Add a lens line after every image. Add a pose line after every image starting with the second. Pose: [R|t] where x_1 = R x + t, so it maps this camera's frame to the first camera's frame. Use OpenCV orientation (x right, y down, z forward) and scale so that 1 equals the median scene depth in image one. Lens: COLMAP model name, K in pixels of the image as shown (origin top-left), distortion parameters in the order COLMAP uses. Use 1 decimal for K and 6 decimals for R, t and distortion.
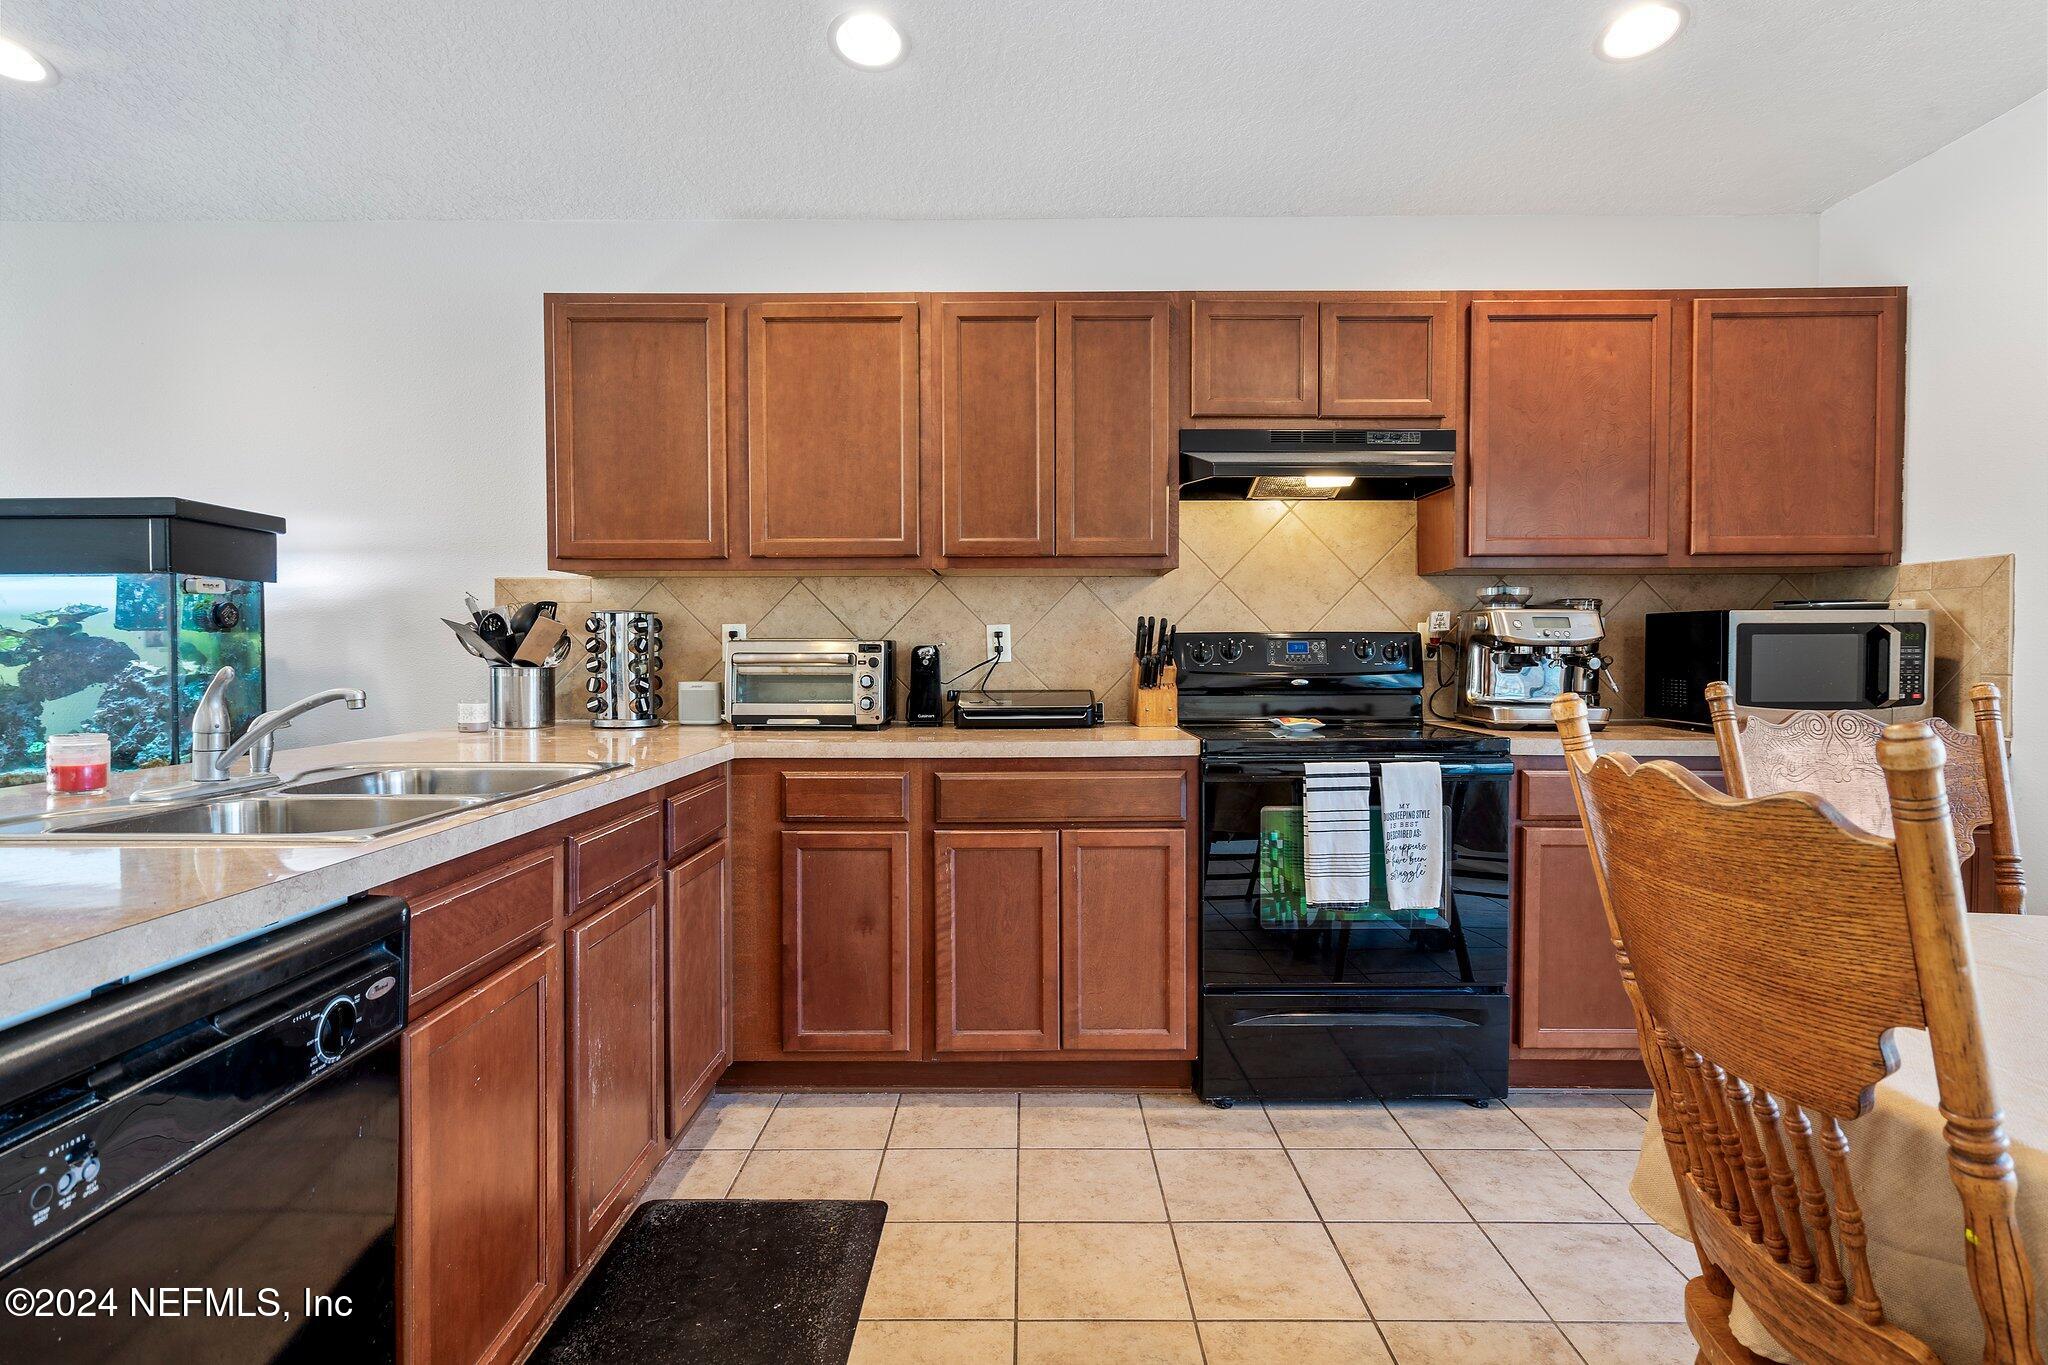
lens RADIAL K [[1042.4, 0, 1024.0], [0, 1042.4, 682.5], [0, 0, 1]] dist [0.003143, 0.001569]
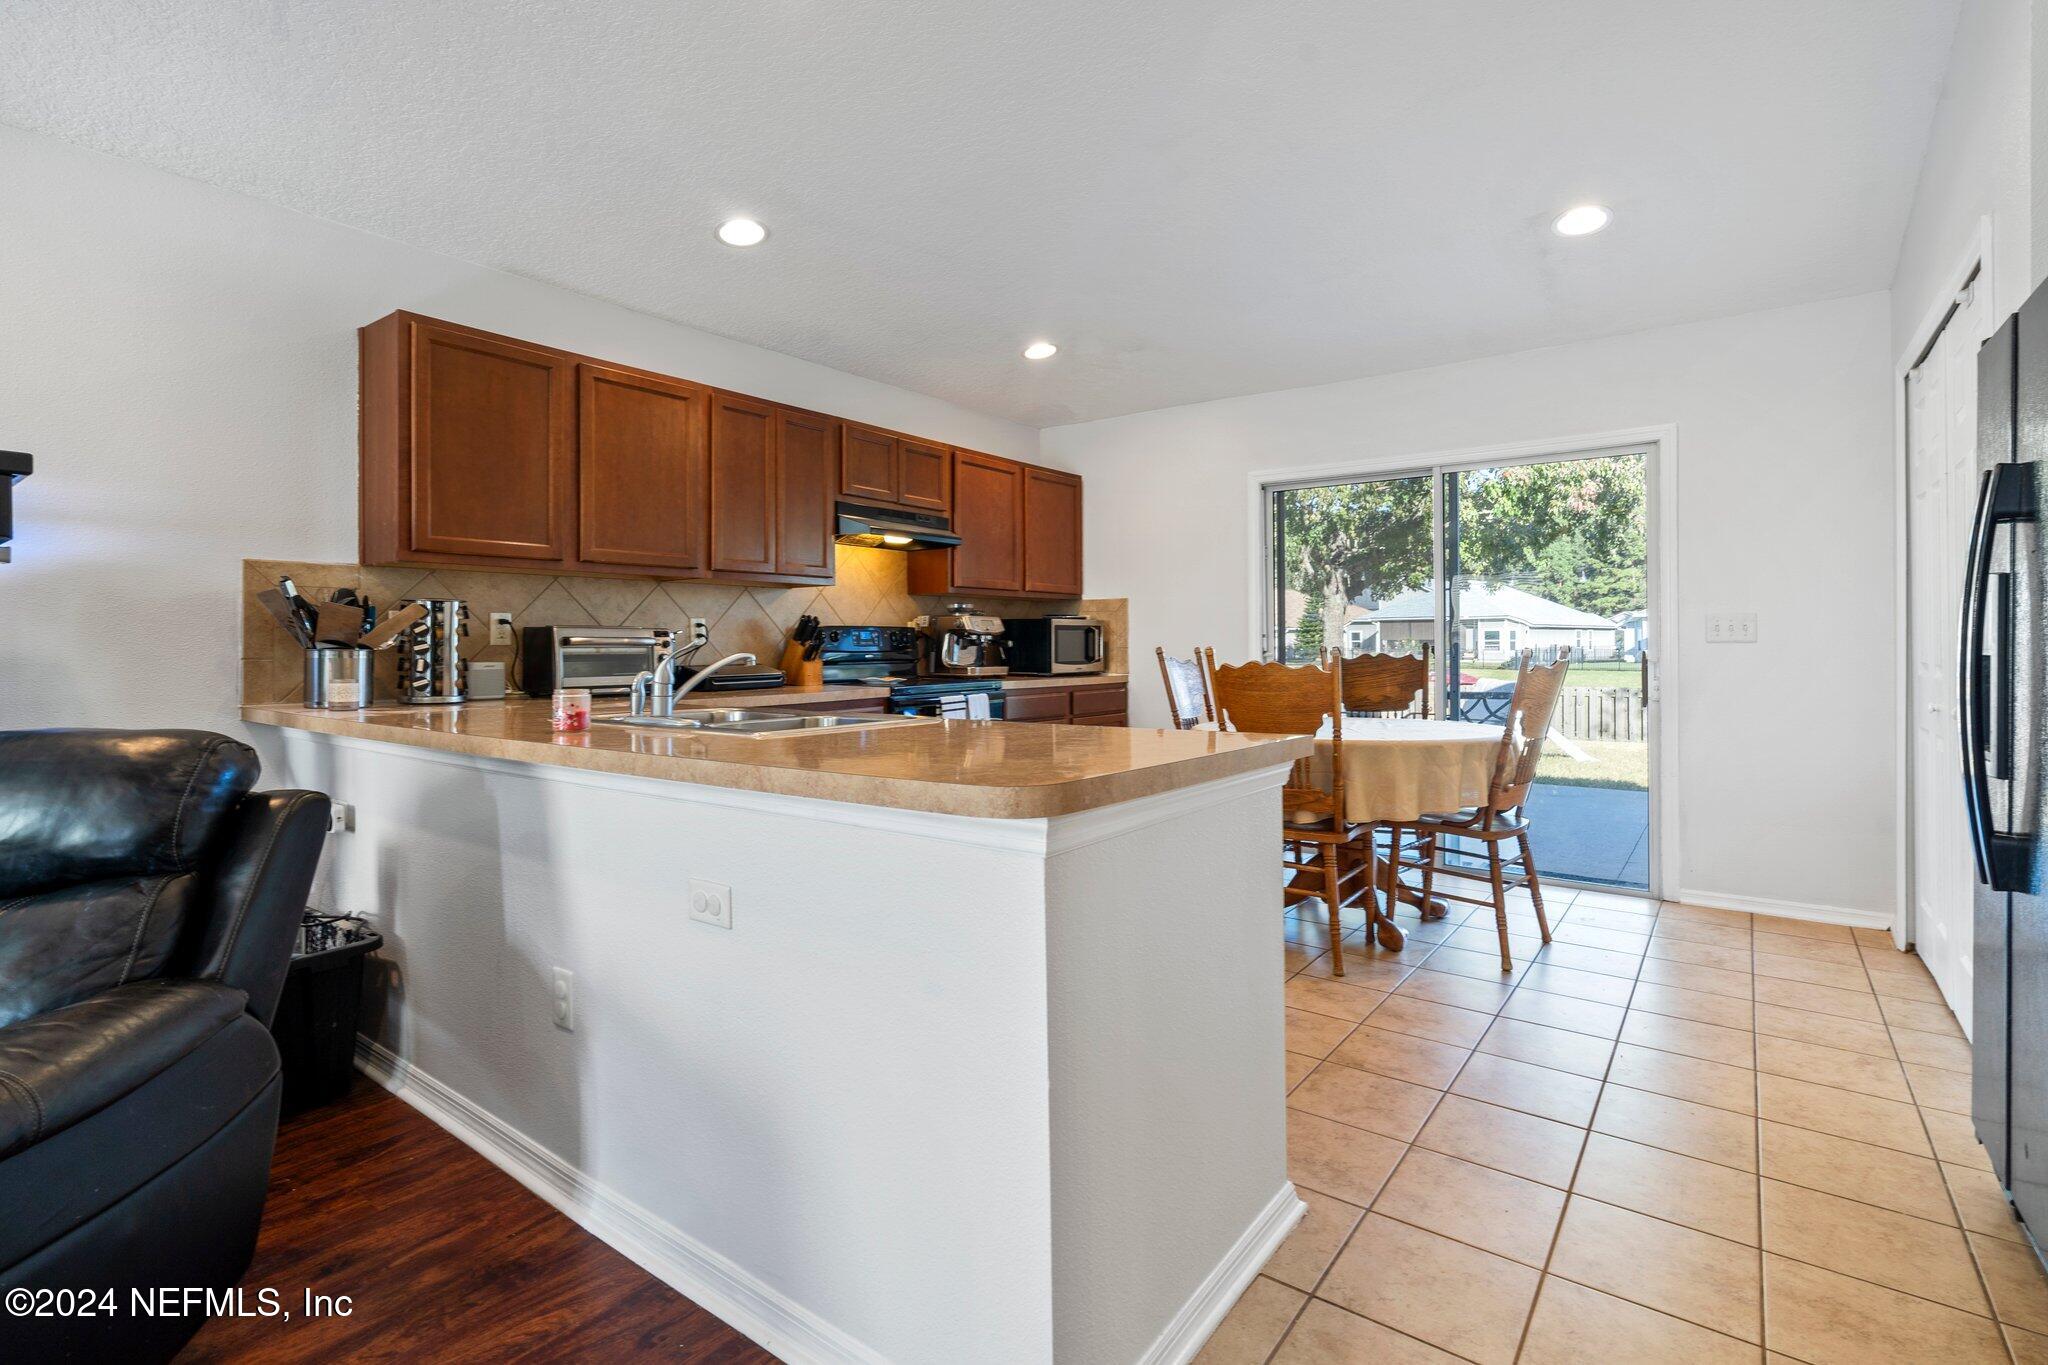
lens RADIAL K [[957.9, 0, 1022.4], [0, 957.9, 662.4], [0, 0, 1]] dist [0.000355, 0.000244]
pose [[0.601944, -0.016782, 0.798362, -0.877872], [0.027231, 0.999629, 0.000482, 0.016561], [-0.798074, 0.021450, 0.602177, -0.126279]]
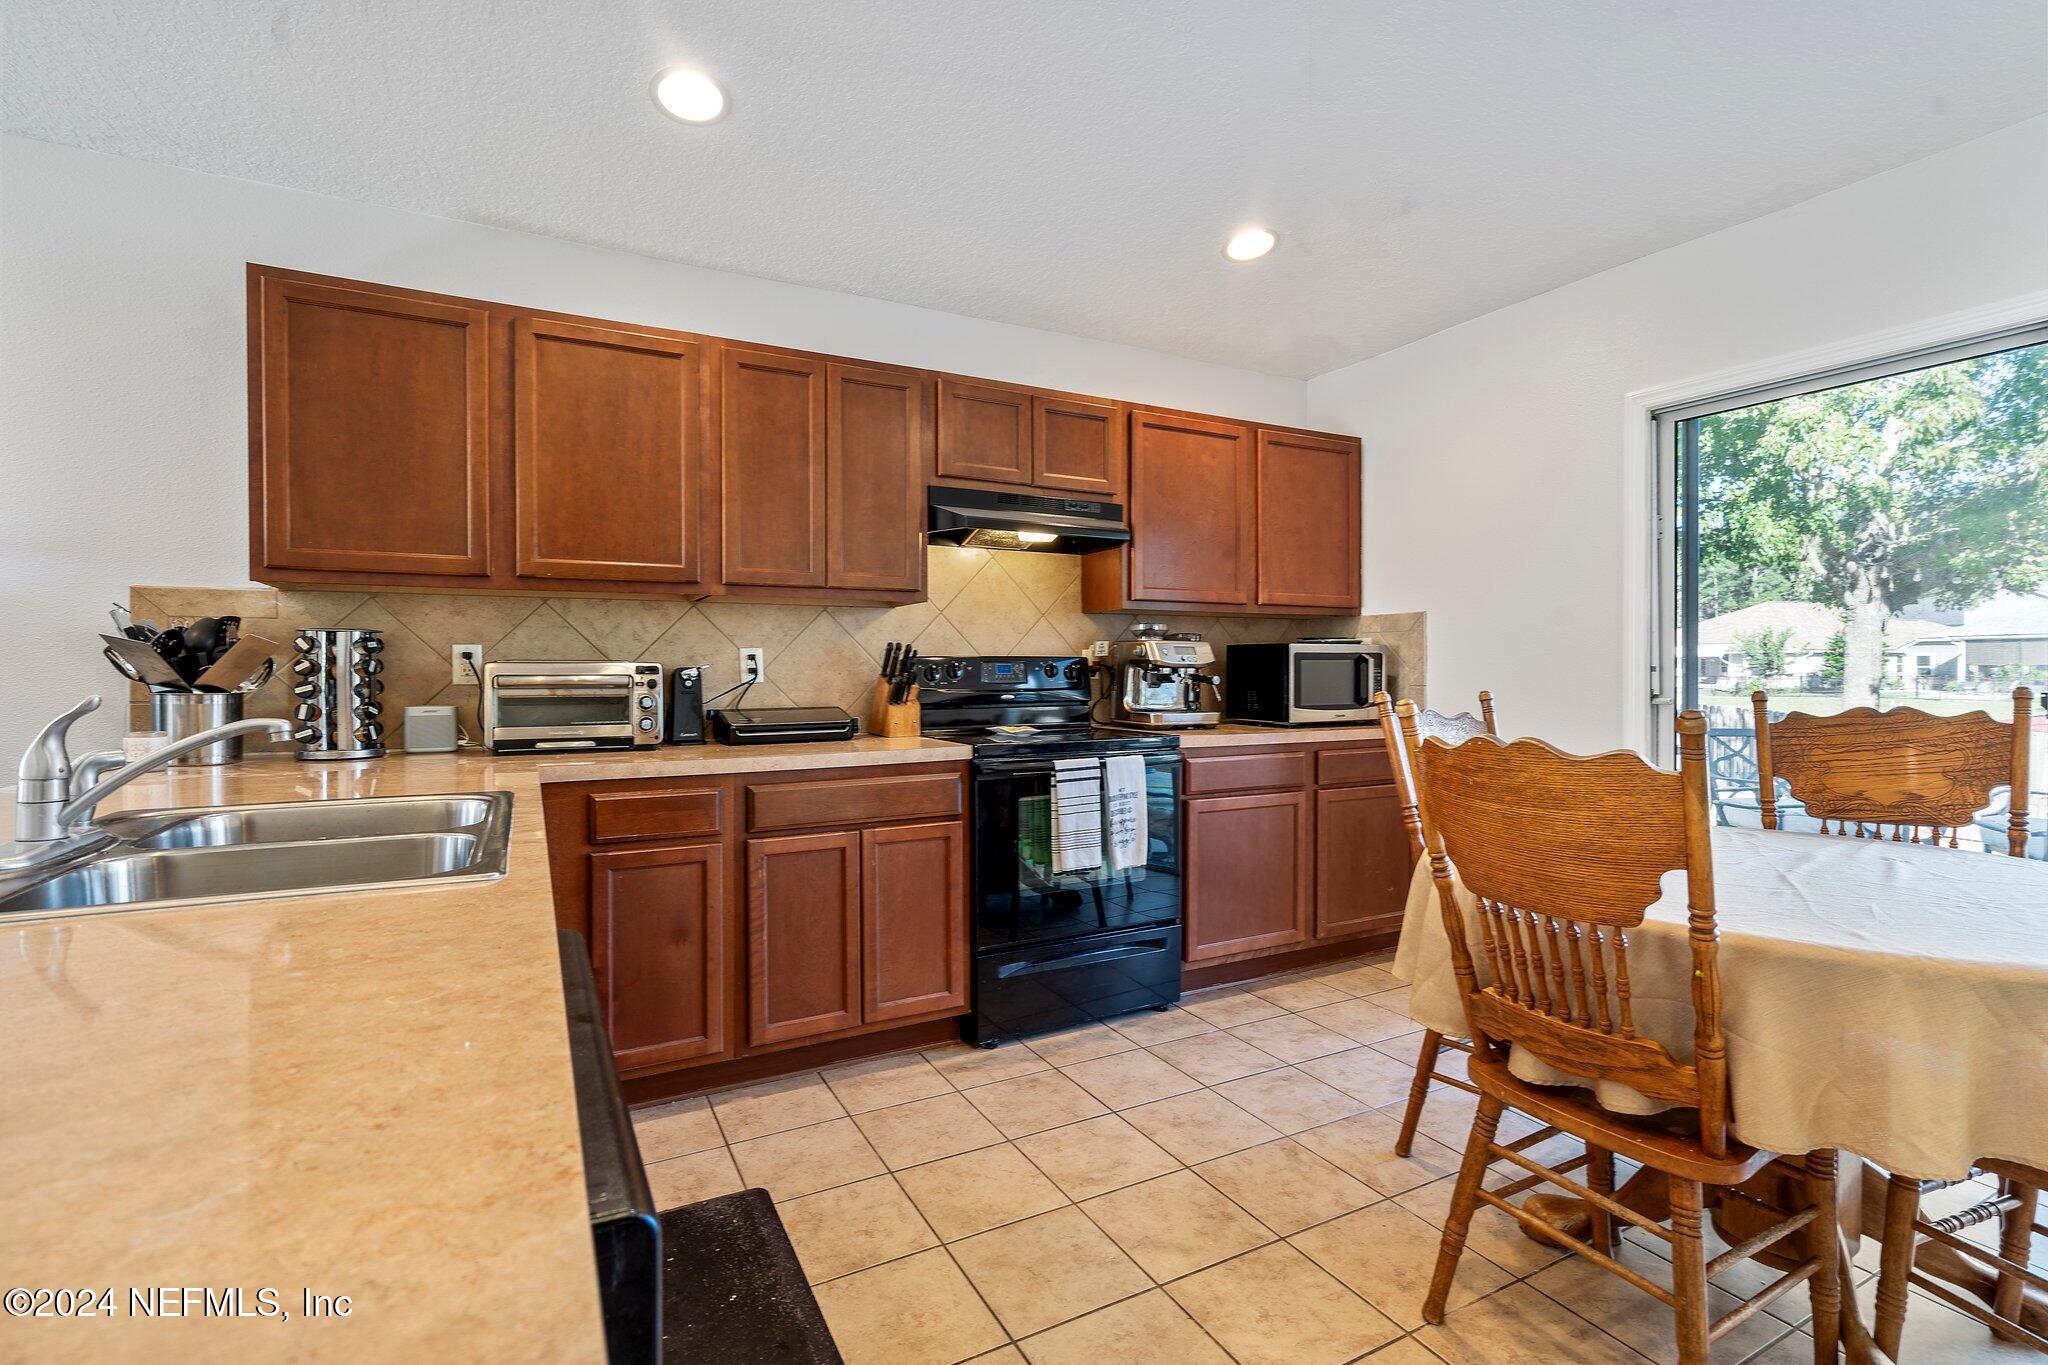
lens RADIAL K [[935.0, 0, 1025.9], [0, 935.0, 685.1], [0, 0, 1]] dist [-0.001761, 0.000418]
pose [[0.881456, -0.009082, 0.472179, -0.259141], [0.016350, 0.999803, -0.011291, -0.001741], [-0.471983, 0.017673, 0.881431, 0.013975]]
